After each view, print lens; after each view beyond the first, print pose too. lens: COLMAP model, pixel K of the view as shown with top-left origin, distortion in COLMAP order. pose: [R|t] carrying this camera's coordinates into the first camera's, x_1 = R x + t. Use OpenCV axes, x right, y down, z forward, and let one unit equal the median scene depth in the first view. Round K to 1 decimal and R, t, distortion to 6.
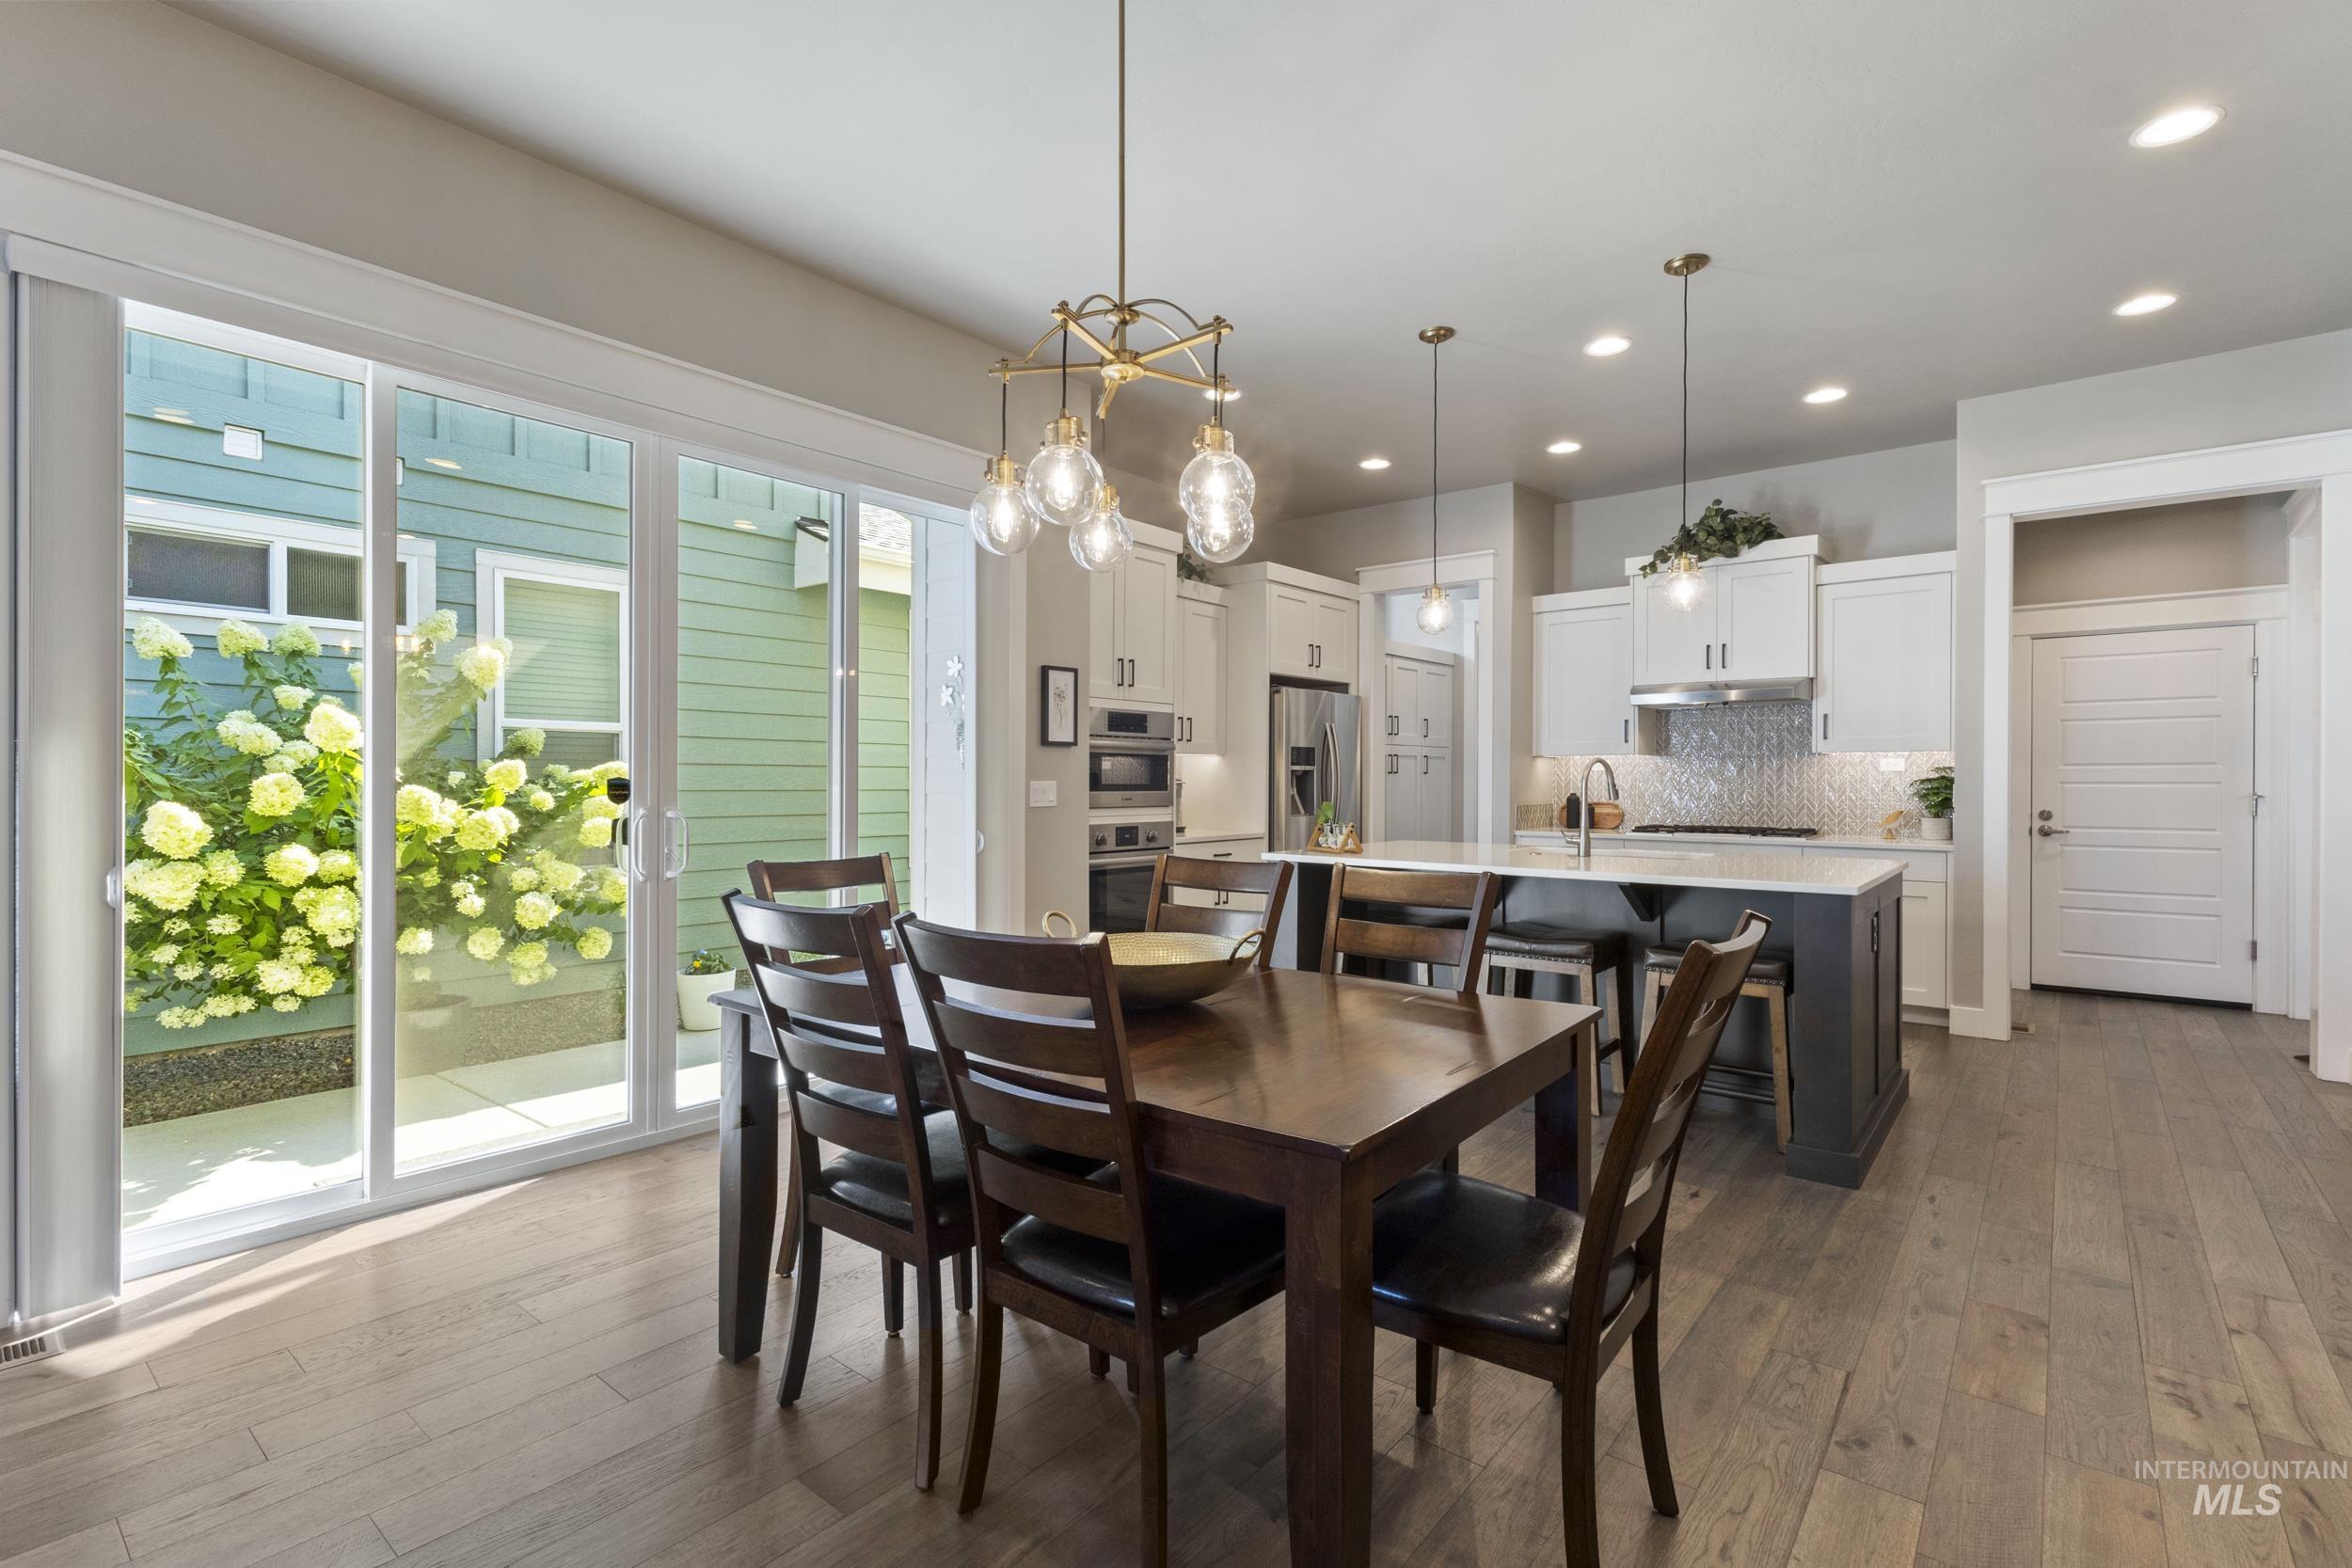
lens RADIAL K [[1087.5, 0, 1176.0], [0, 1087.5, 784.0], [0, 0, 1]] dist [0.012683, -0.000128]
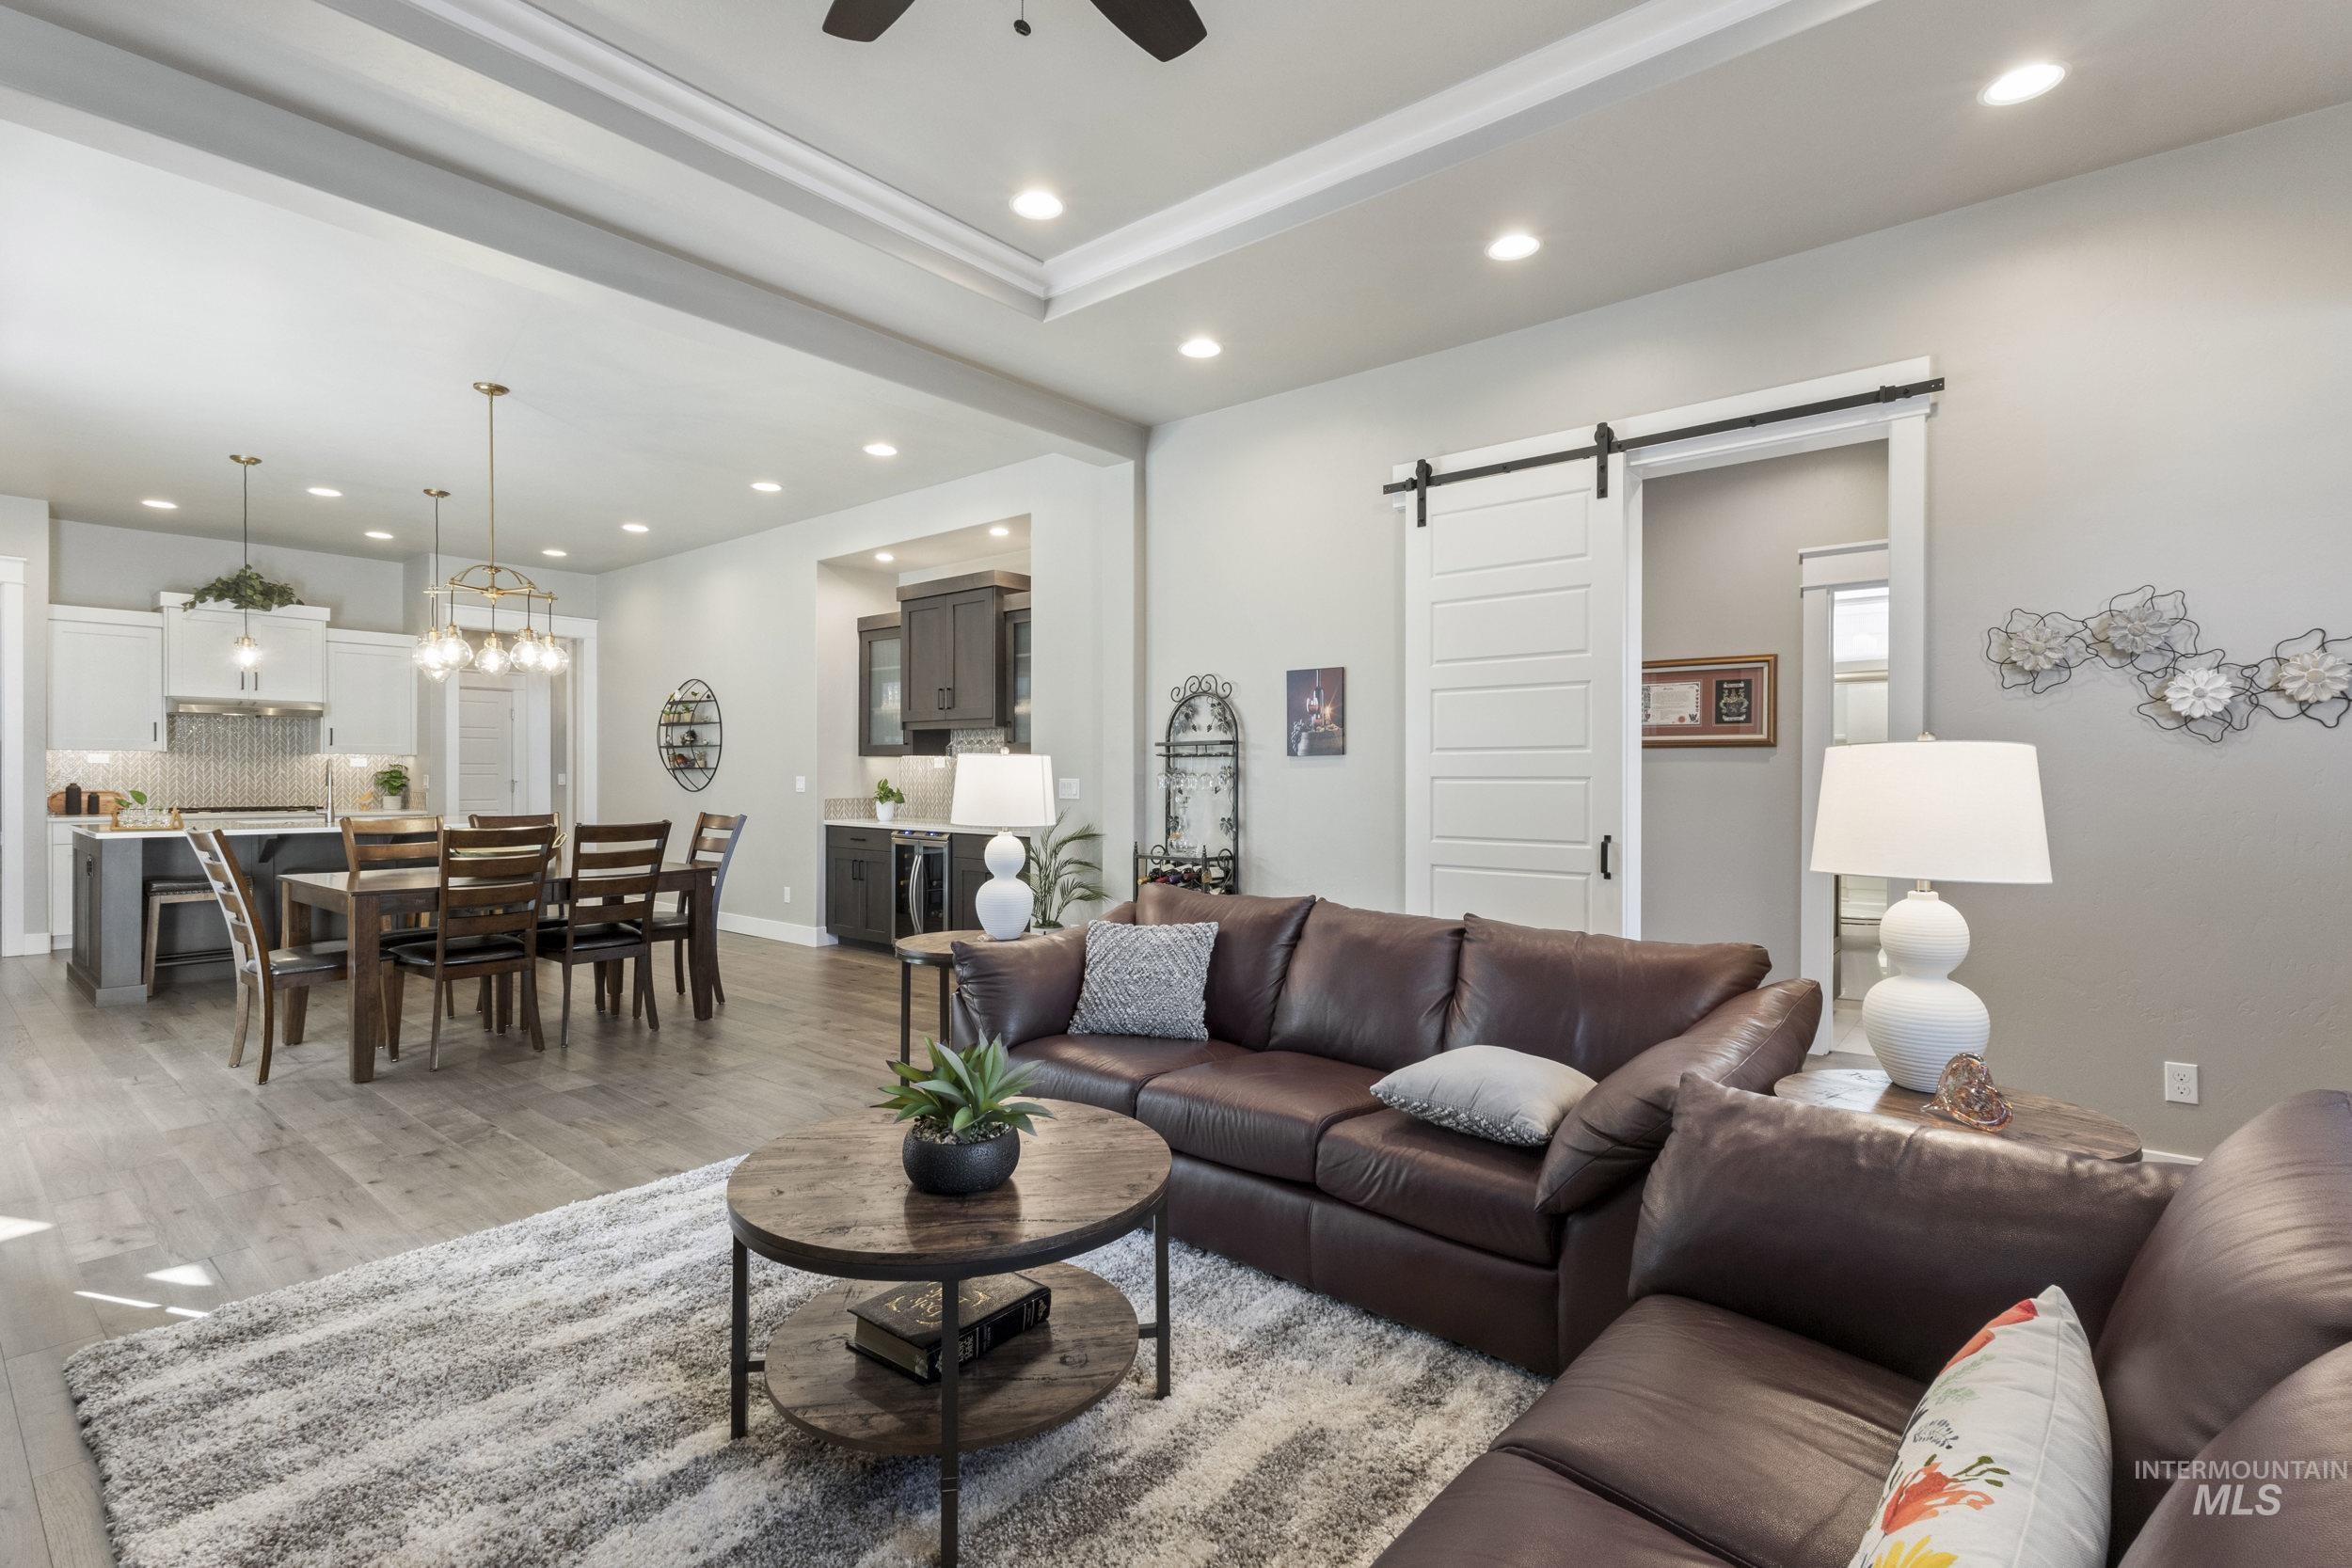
lens RADIAL K [[1076.1, 0, 1176.0], [0, 1076.1, 784.0], [0, 0, 1]] dist [0.000771, -0.000163]
pose [[0.002776, -0.011469, 0.999930, -0.846275], [-0.001734, 0.999933, 0.011474, -0.006721], [-0.999995, -0.001766, 0.002756, -0.153270]]
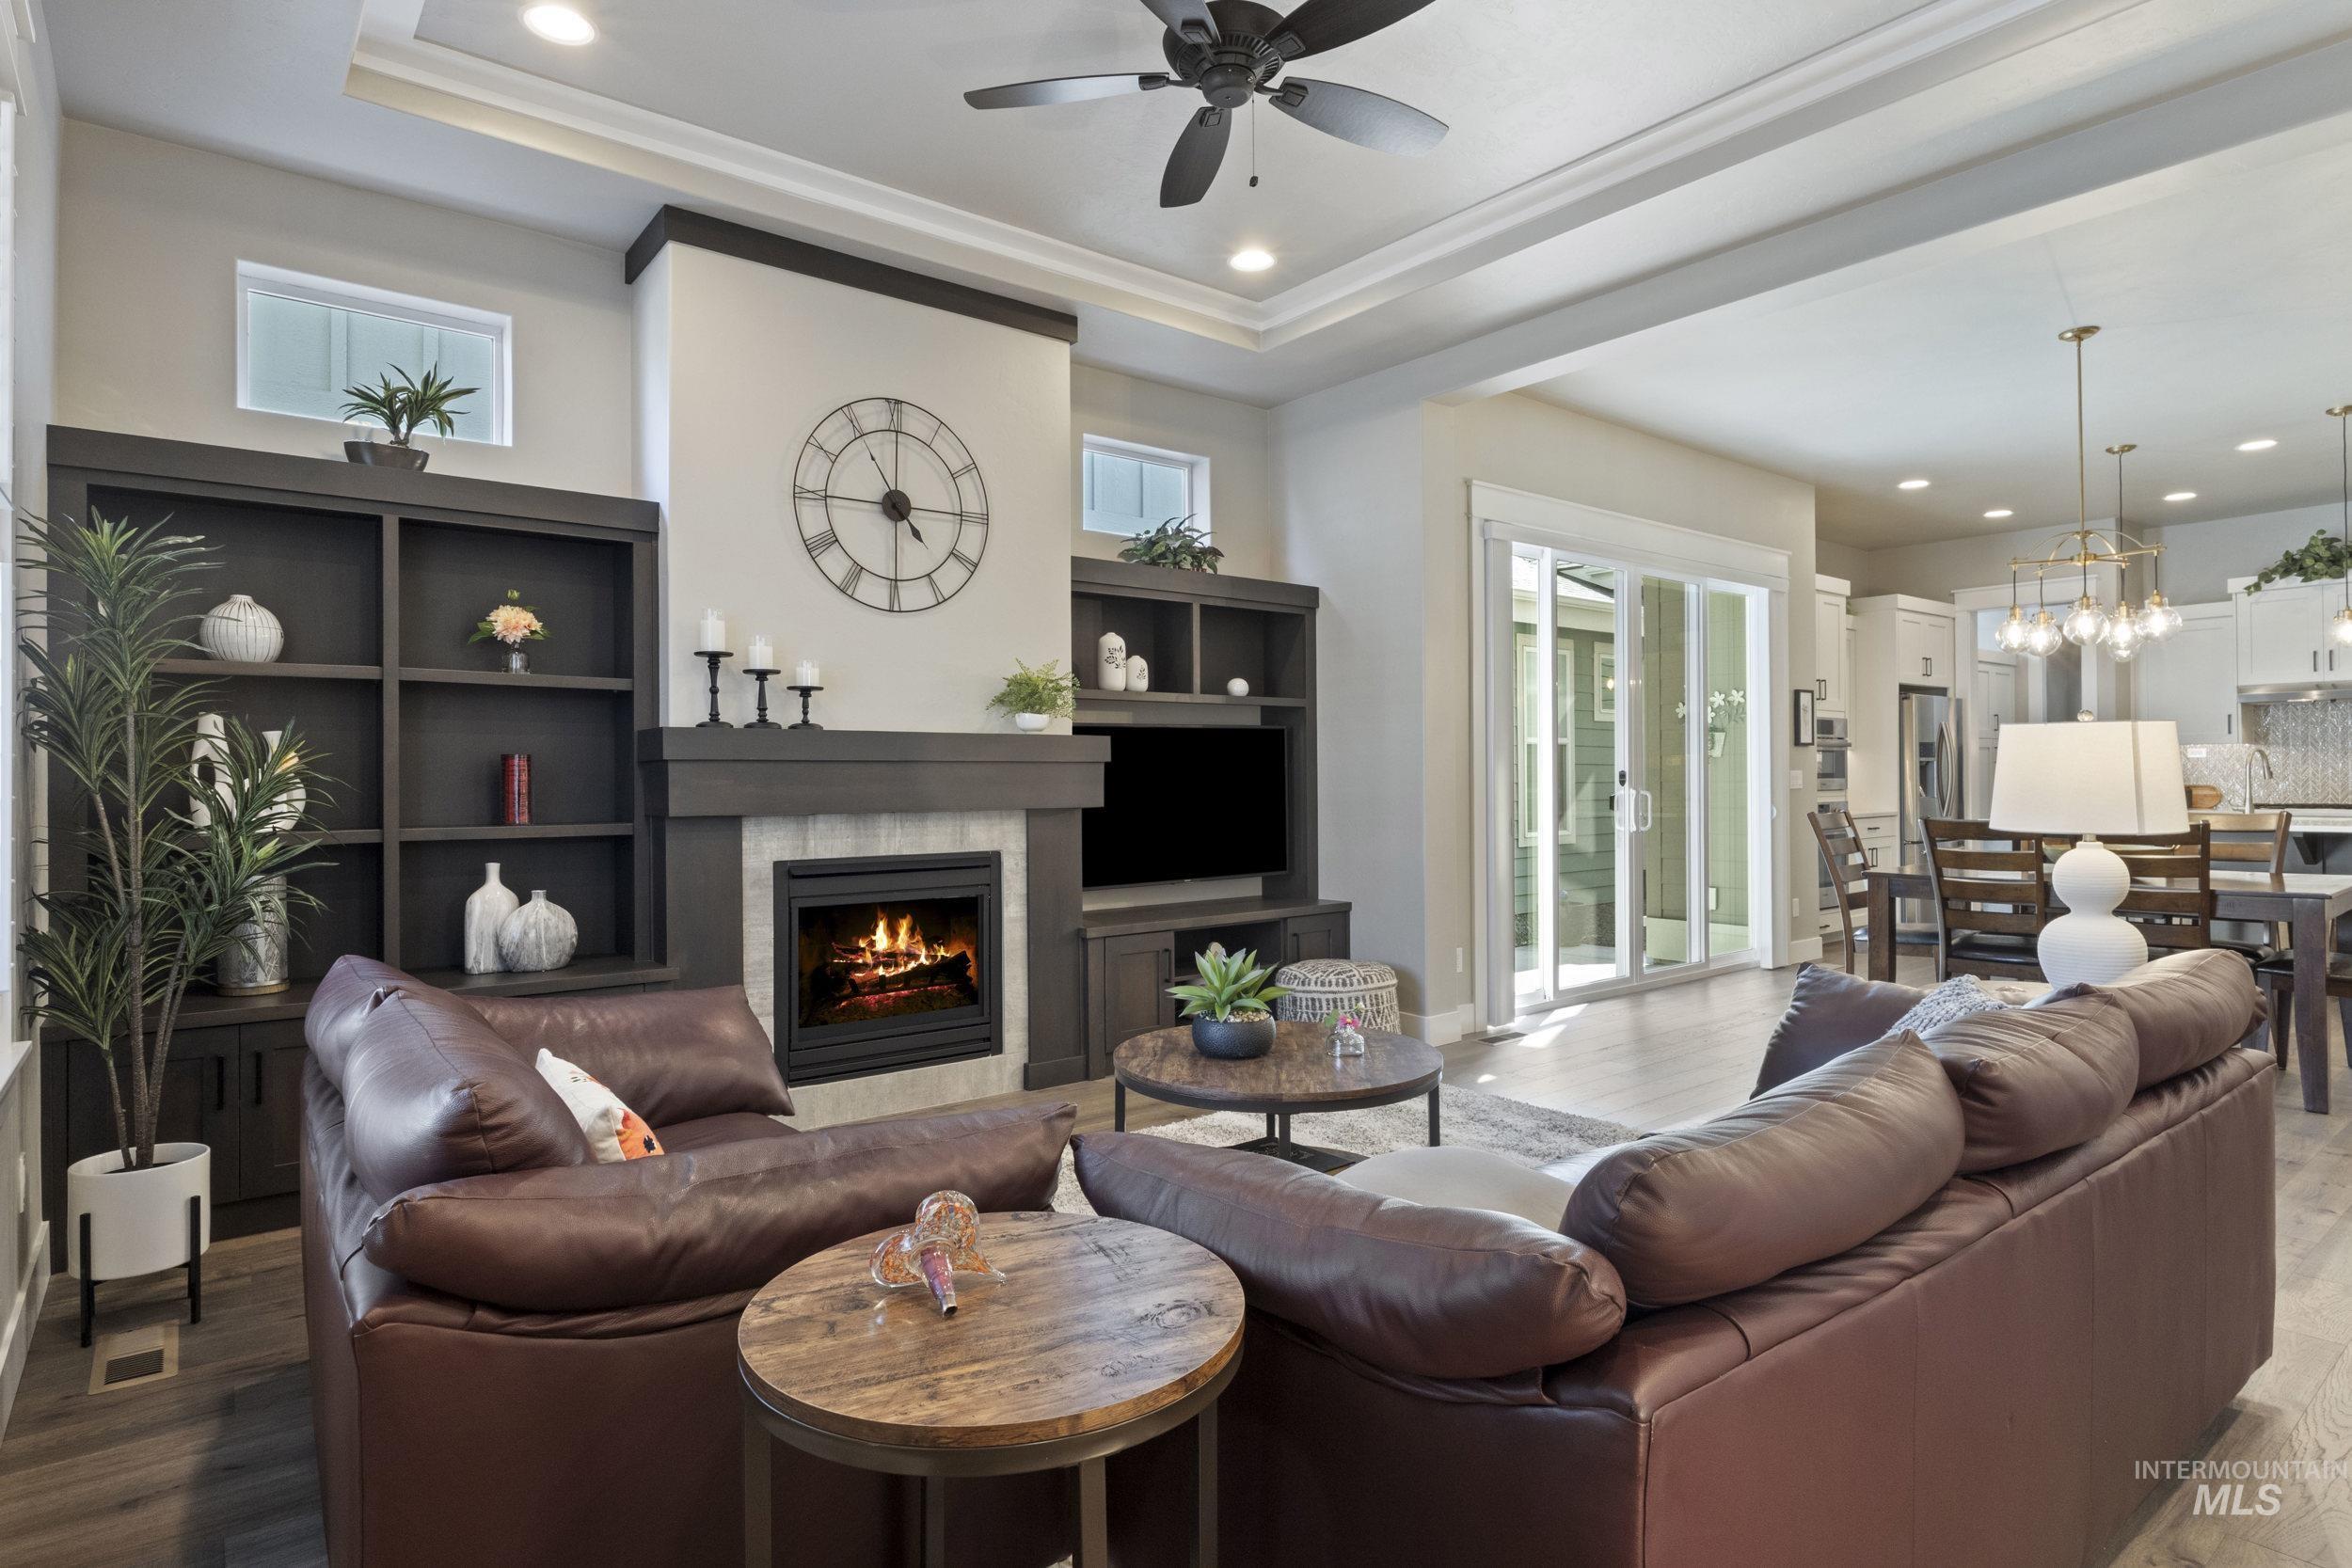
lens RADIAL K [[1213.1, 0, 1171.3], [0, 1213.1, 769.3], [0, 0, 1]] dist [-0.009428, 0.000387]
pose [[0.974828, -0.012502, -0.222607, -0.448677], [0.010360, 0.999888, -0.010790, 0.003252], [0.222717, 0.008212, 0.974849, -0.571403]]
